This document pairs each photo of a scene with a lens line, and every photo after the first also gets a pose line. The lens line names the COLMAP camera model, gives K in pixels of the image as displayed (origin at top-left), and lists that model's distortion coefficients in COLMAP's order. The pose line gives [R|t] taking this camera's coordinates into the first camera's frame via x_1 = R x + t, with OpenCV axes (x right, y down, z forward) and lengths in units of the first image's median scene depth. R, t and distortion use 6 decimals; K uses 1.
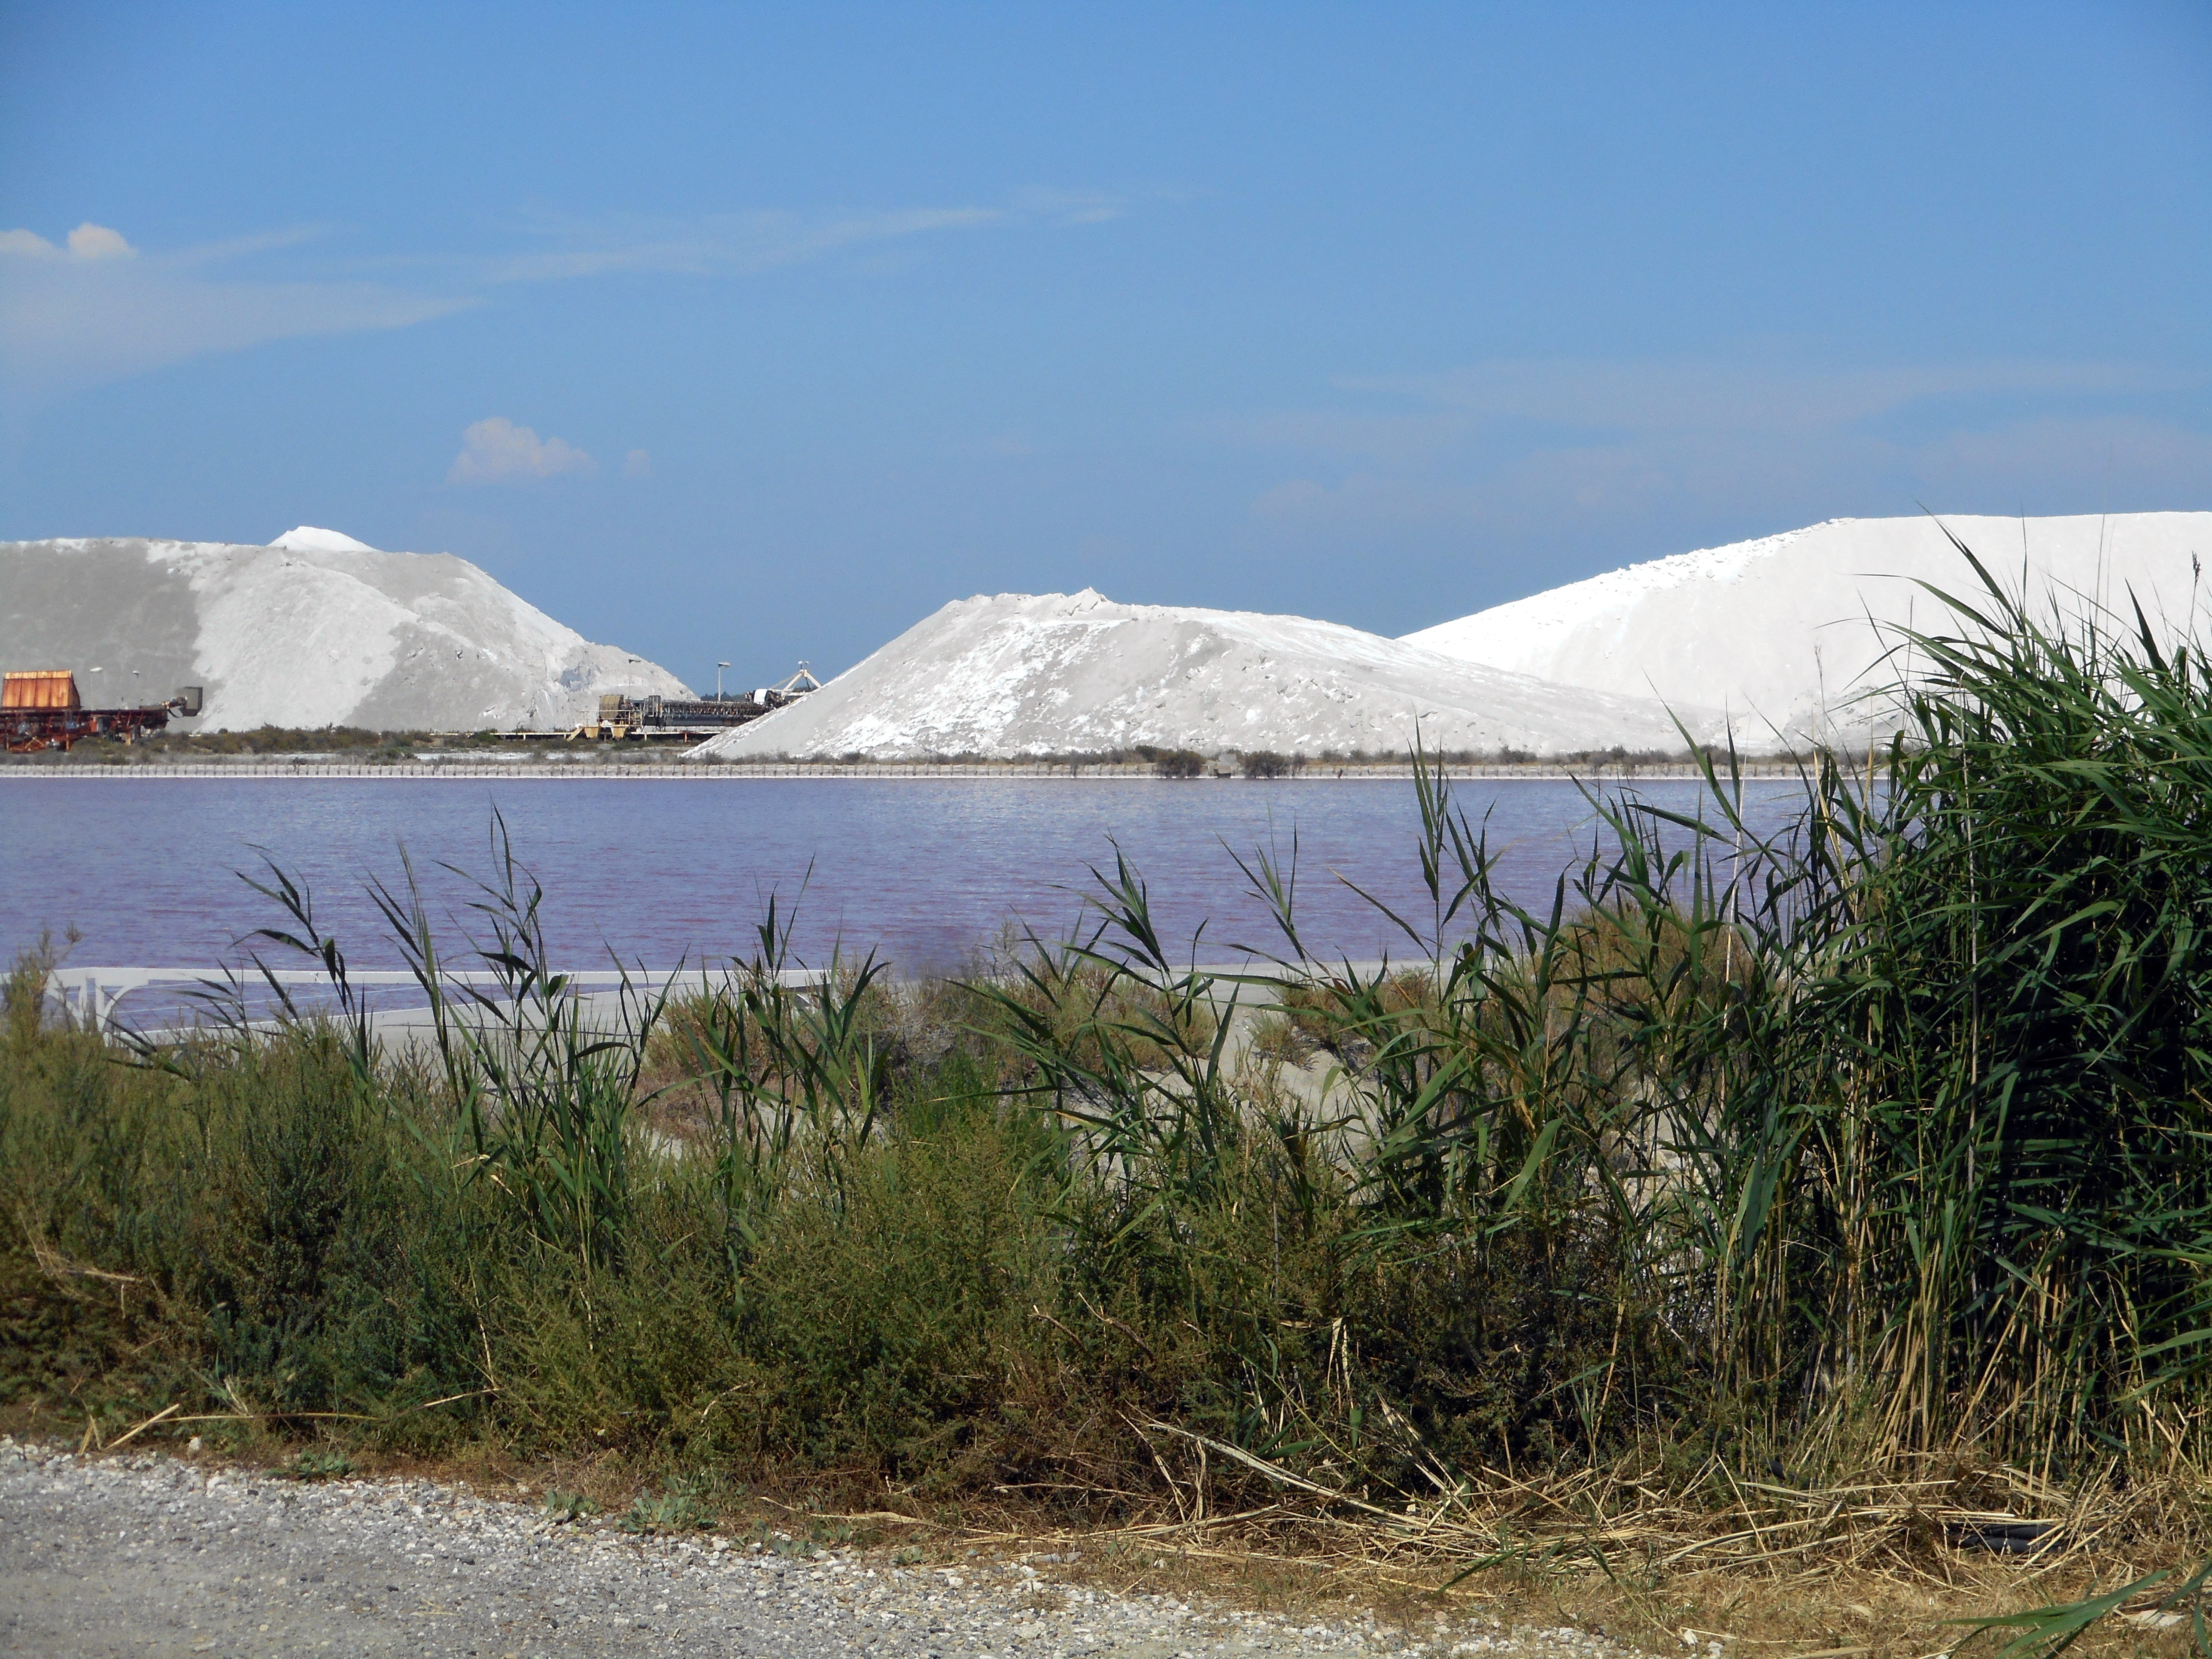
lens RADIAL K [[5774.5, 0, 1104.9], [0, 5774.5, 829.0], [0, 0, 1]] dist [-0.079678, 0.000000]
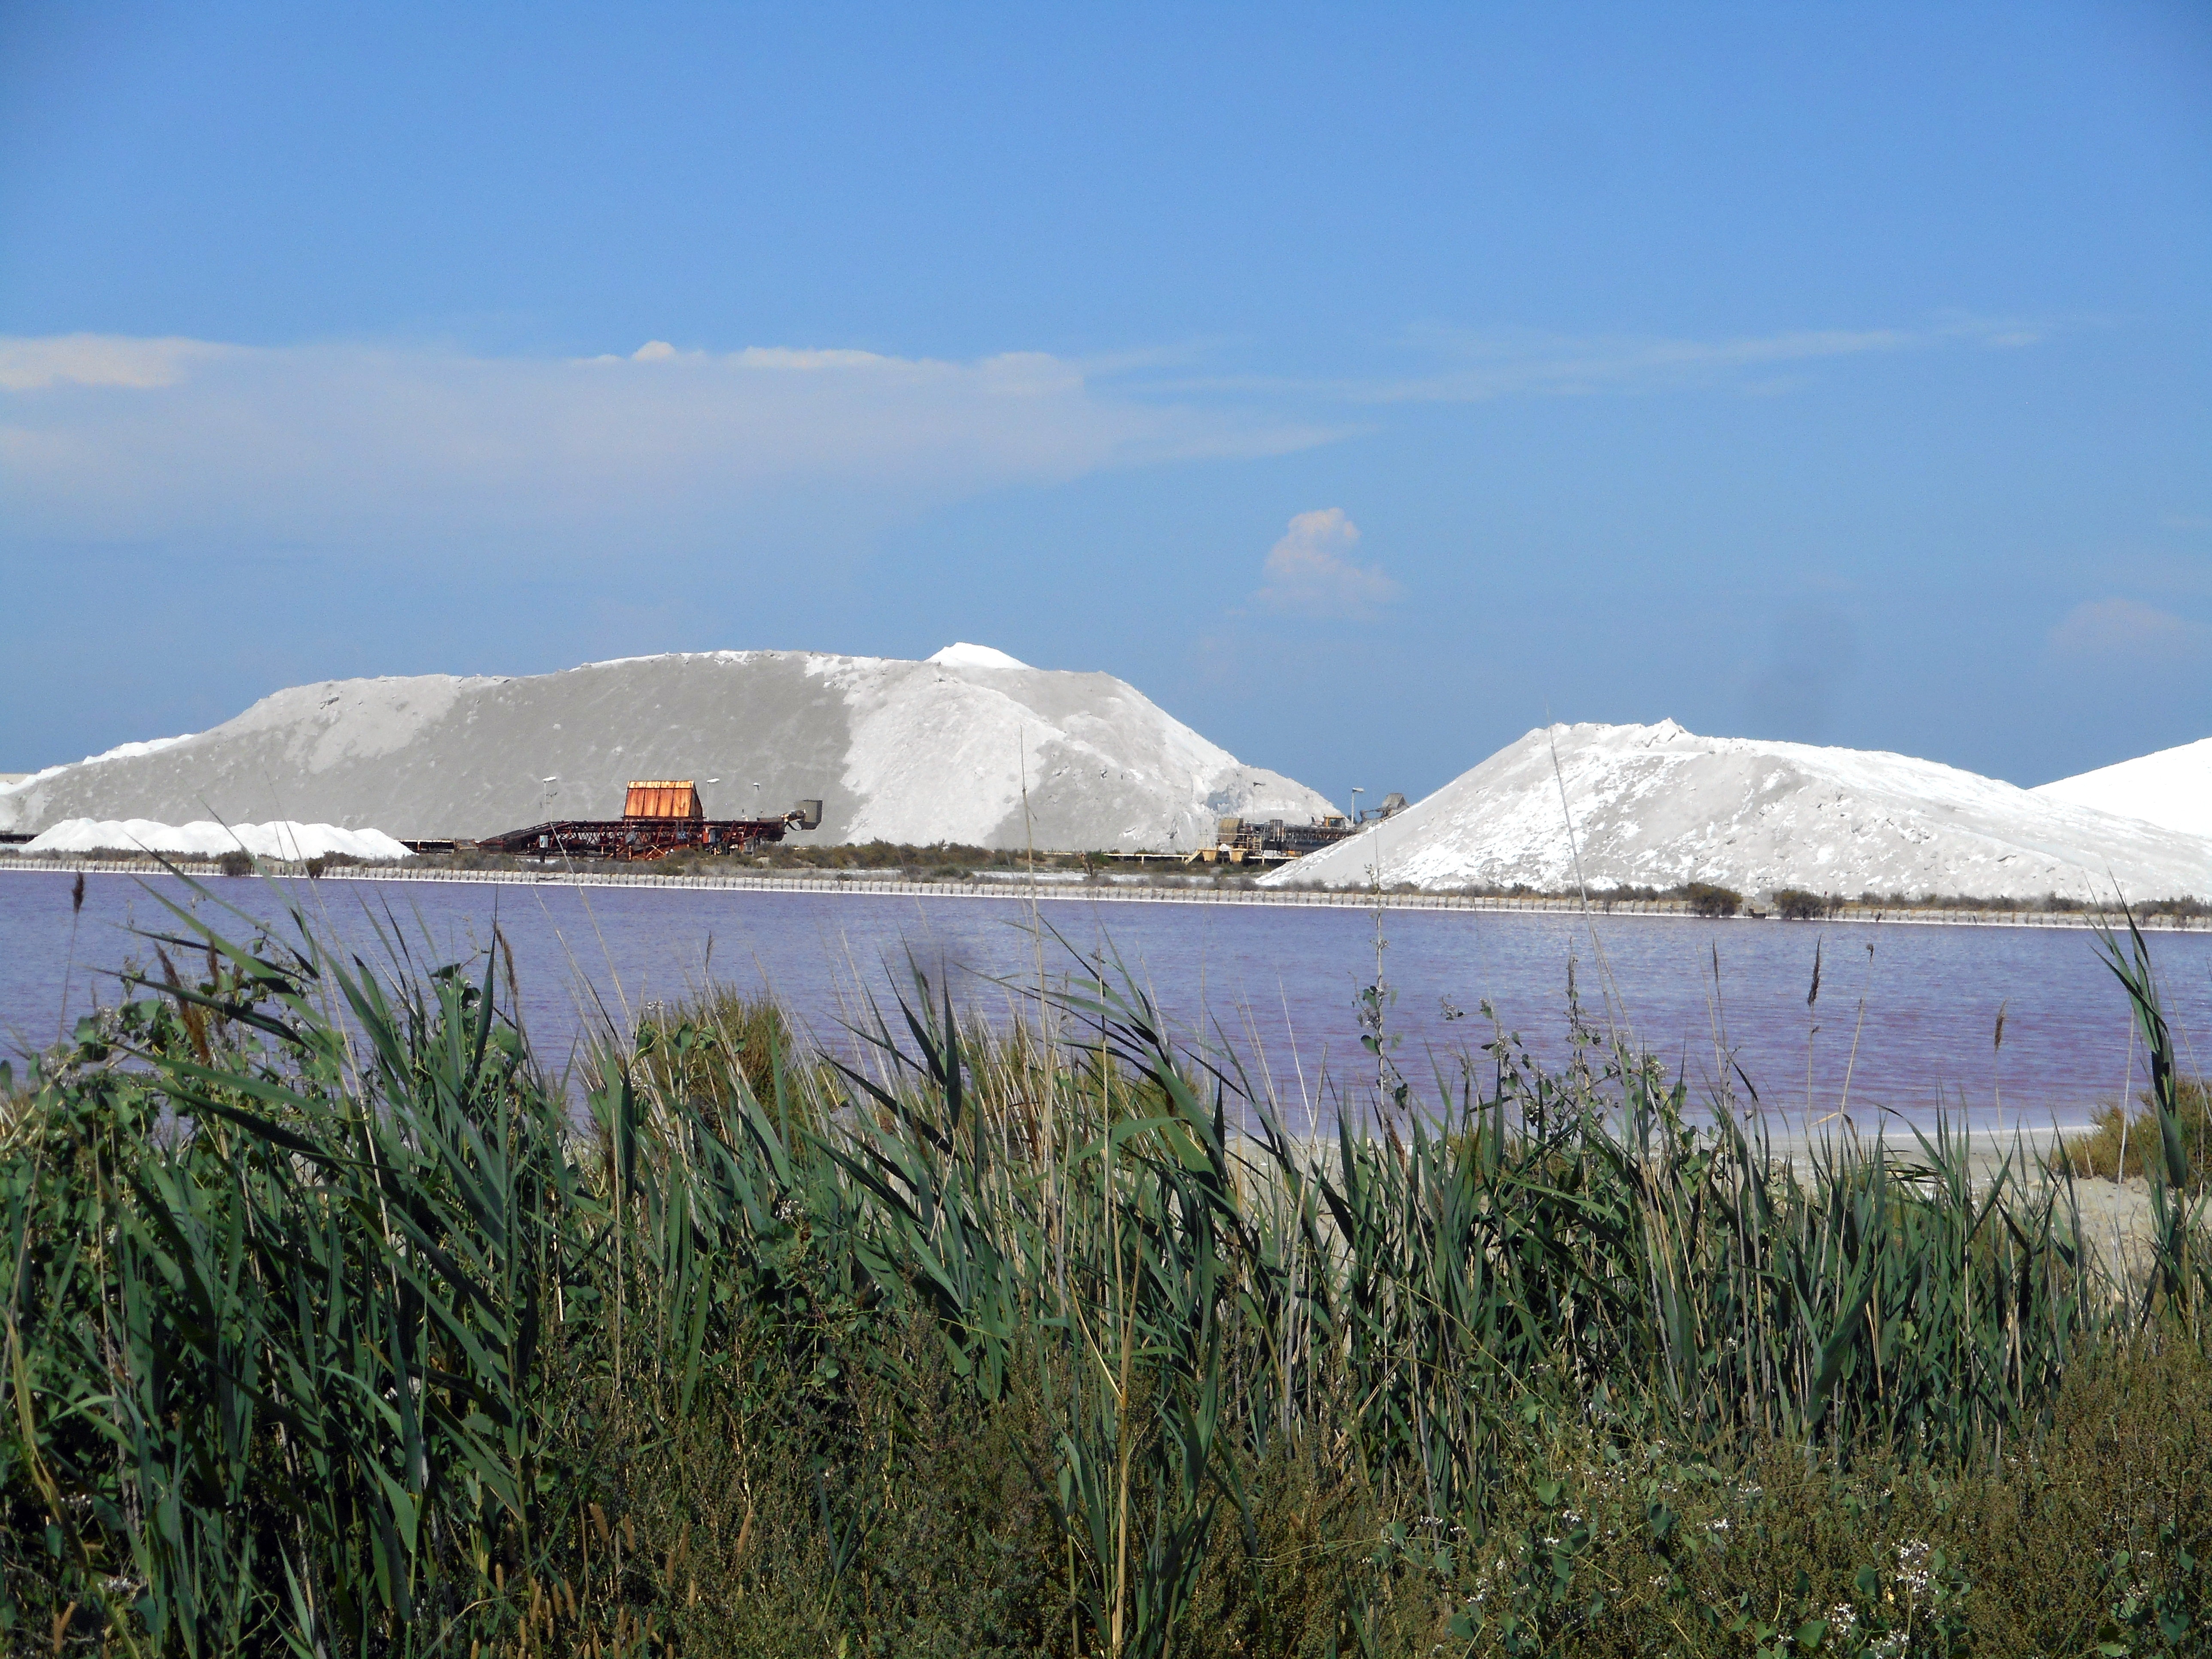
lens RADIAL K [[5774.5, 0, 1106.2], [0, 5774.5, 829.5], [0, 0, 1]] dist [-0.079678, 0.000000]
pose [[0.971257, 0.023583, -0.236864, 0.135269], [-0.028773, 0.999415, -0.018480, -0.002620], [0.236290, 0.024764, 0.971367, 0.038772]]
